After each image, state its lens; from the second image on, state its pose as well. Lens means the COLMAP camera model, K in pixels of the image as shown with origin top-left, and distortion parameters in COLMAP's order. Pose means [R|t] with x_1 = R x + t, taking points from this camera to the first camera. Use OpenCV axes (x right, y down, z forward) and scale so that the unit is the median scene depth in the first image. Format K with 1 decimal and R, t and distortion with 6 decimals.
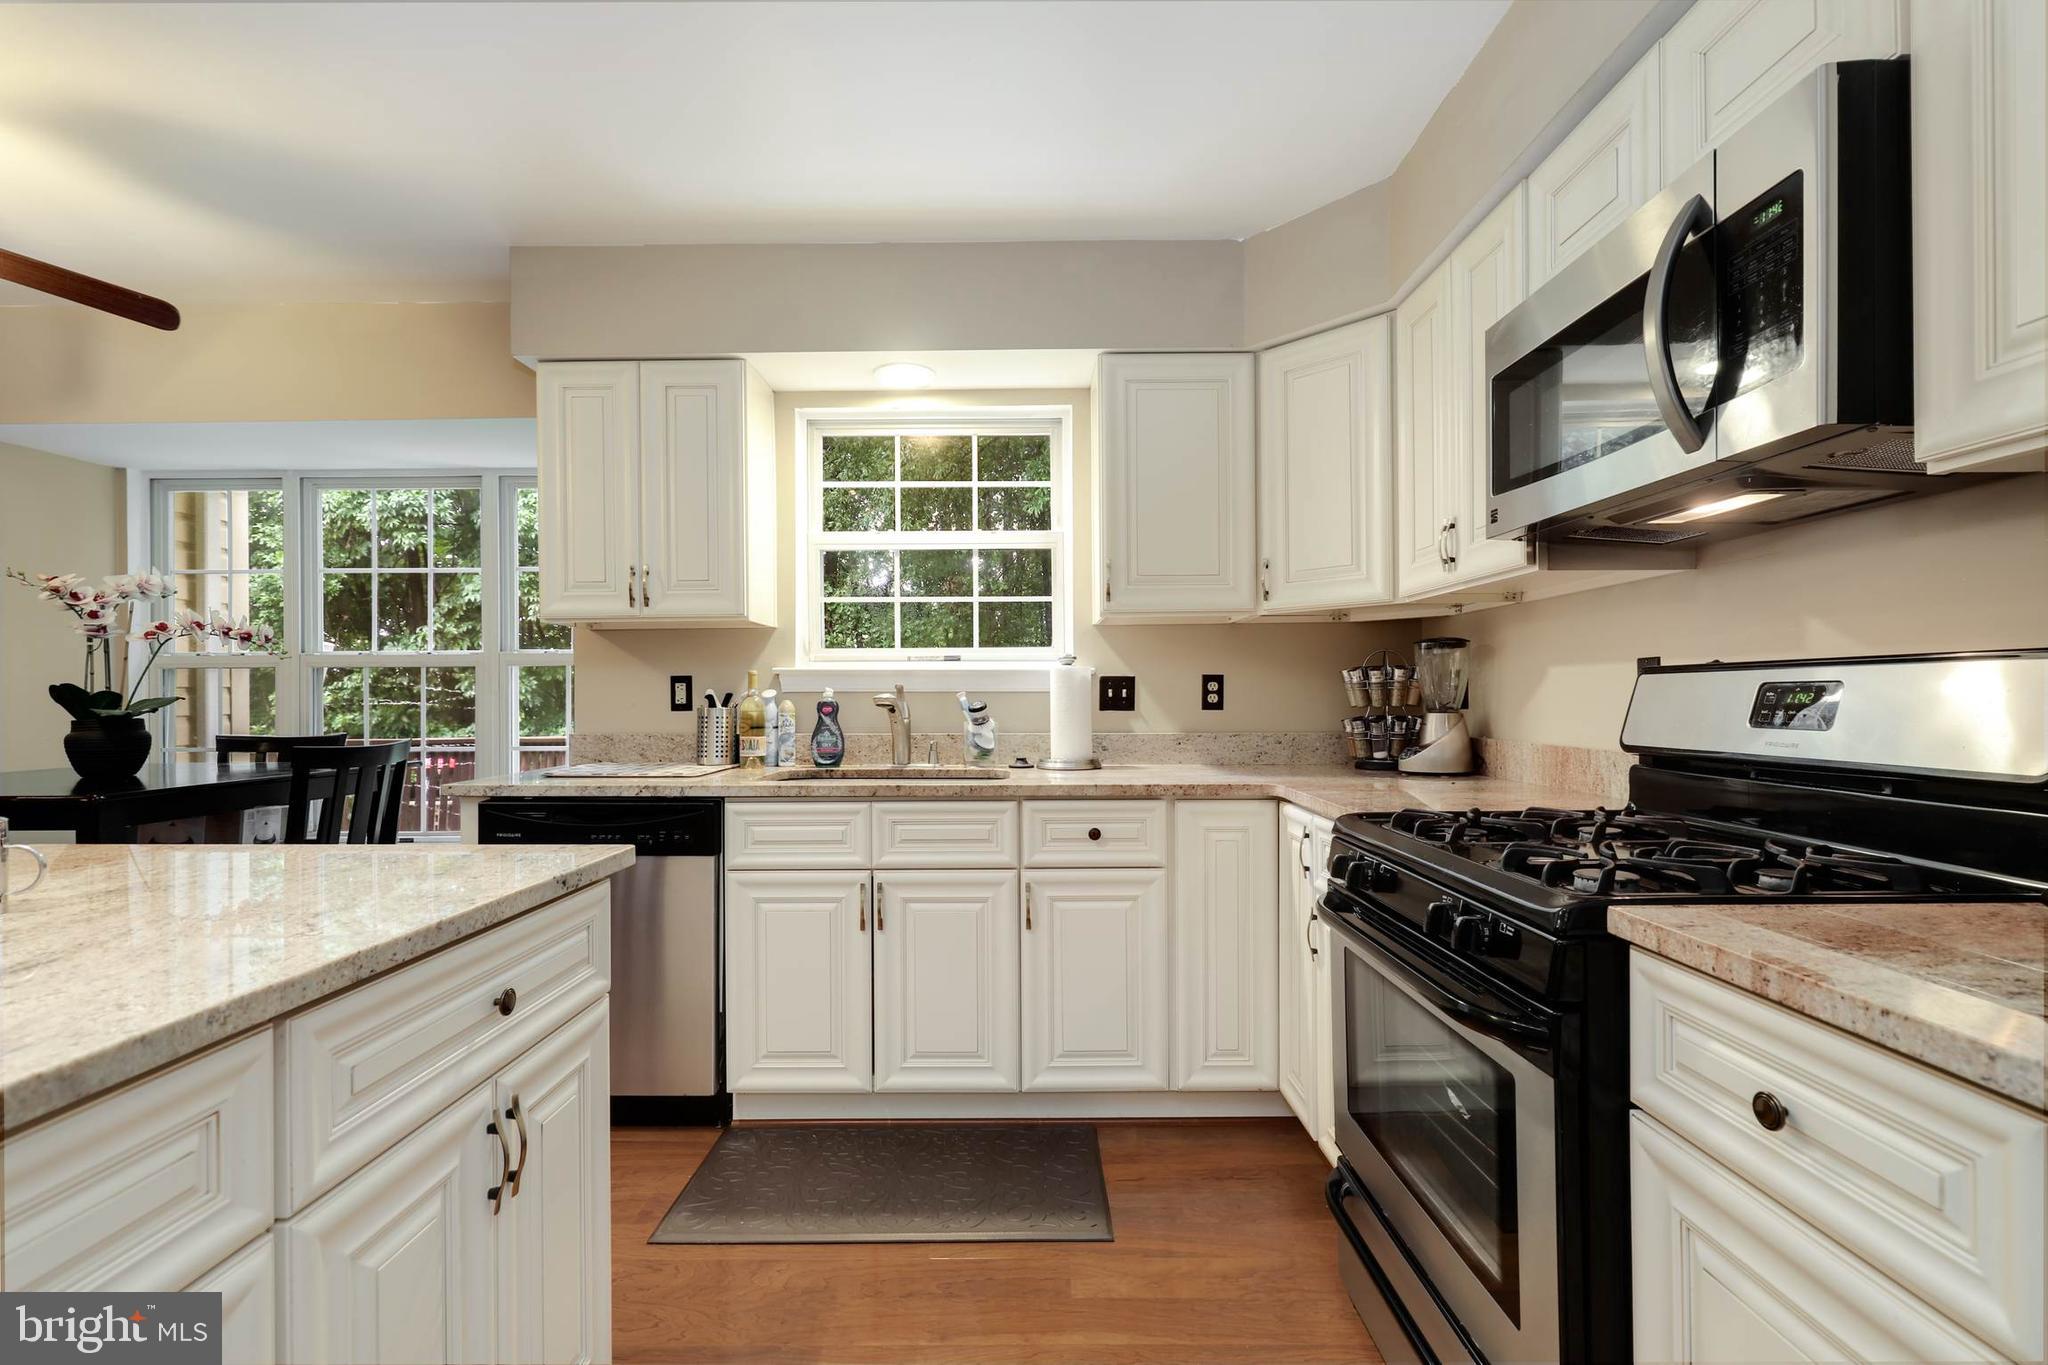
lens RADIAL K [[922.6, 0, 1025.1], [0, 922.6, 693.5], [0, 0, 1]] dist [0.002235, -0.000342]
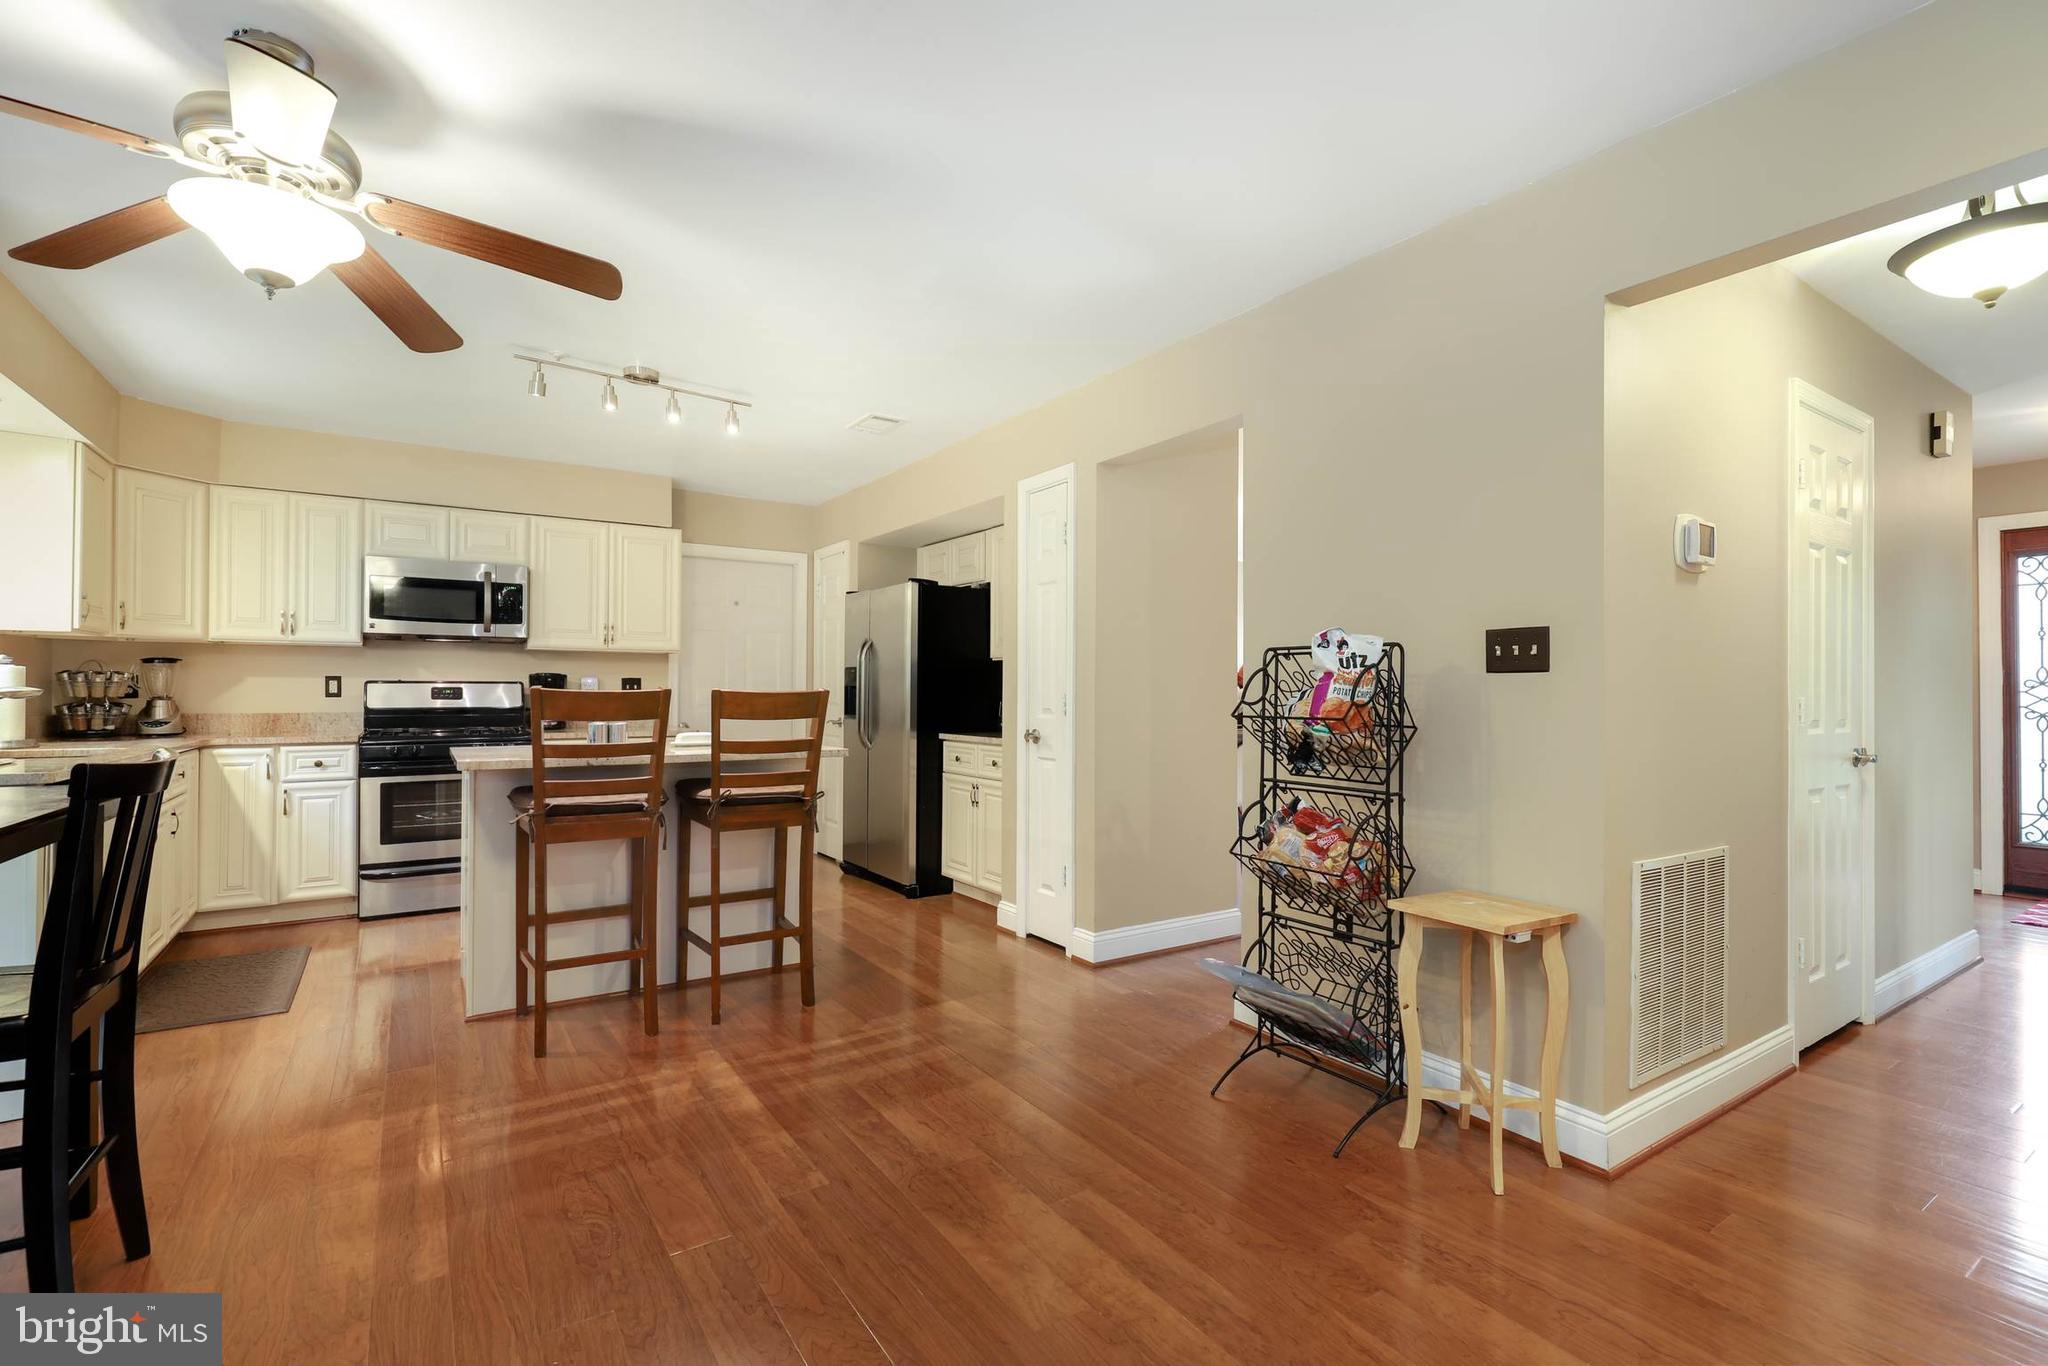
lens RADIAL K [[922.6, 0, 1017.9], [0, 922.6, 684.2], [0, 0, 1]] dist [0.002235, -0.000342]
pose [[-0.553233, 0.010282, 0.832963, -1.878450], [-0.001252, 0.999912, -0.013175, 0.011301], [-0.833026, -0.008331, -0.553171, 0.604765]]
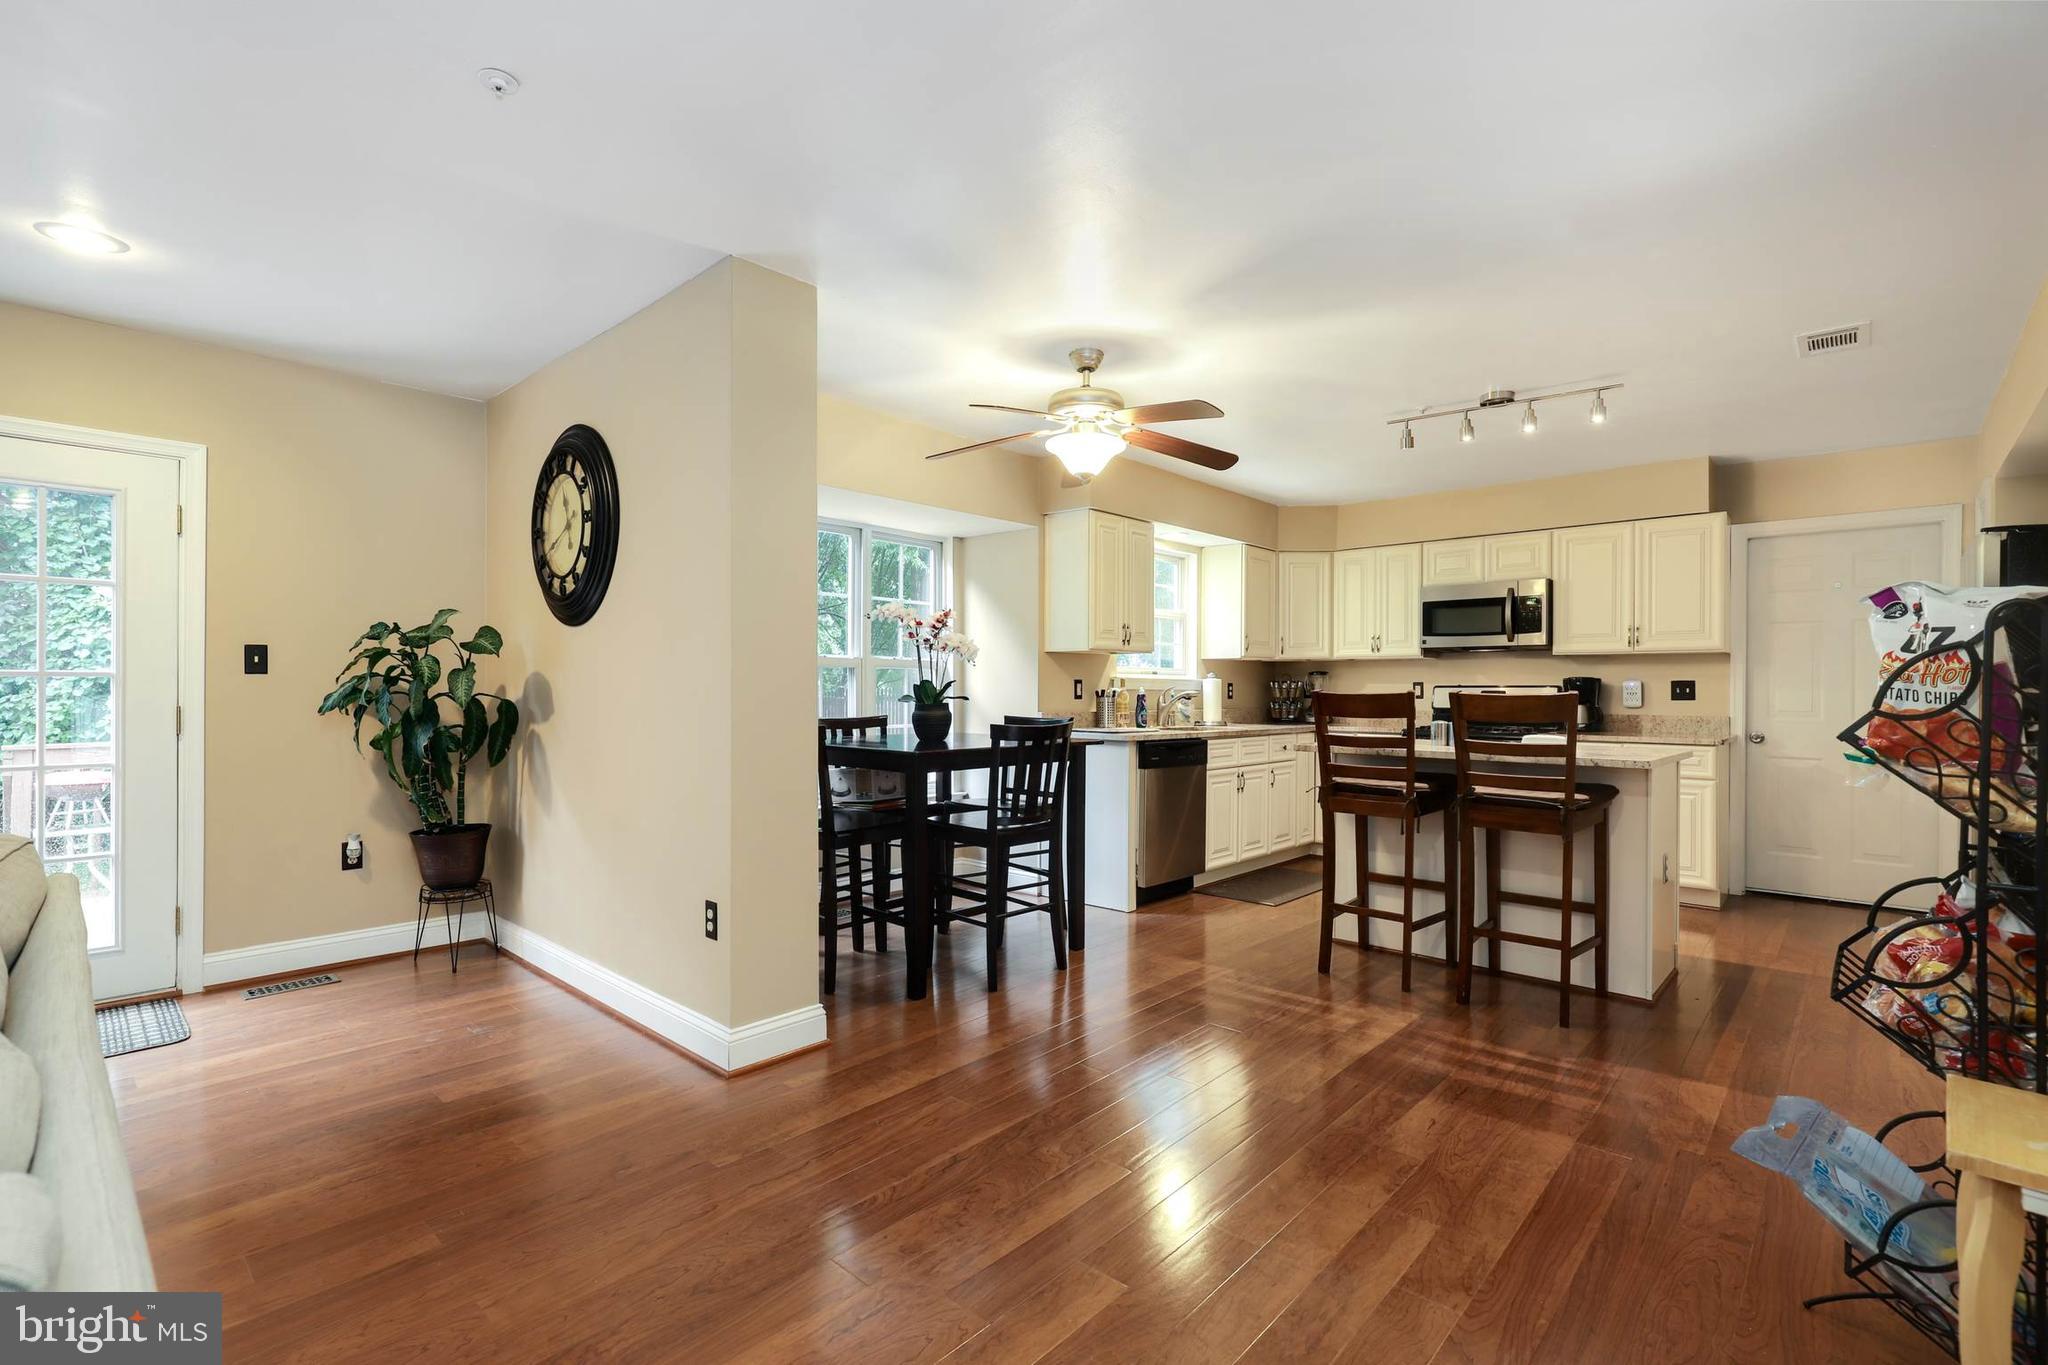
lens RADIAL K [[922.6, 0, 1026.1], [0, 922.6, 685.9], [0, 0, 1]] dist [0.002235, -0.000342]
pose [[0.673160, 0.012609, 0.739390, -2.021966], [-0.008881, 0.999920, -0.008966, 0.011441], [-0.739444, -0.000531, 0.673218, -0.152850]]
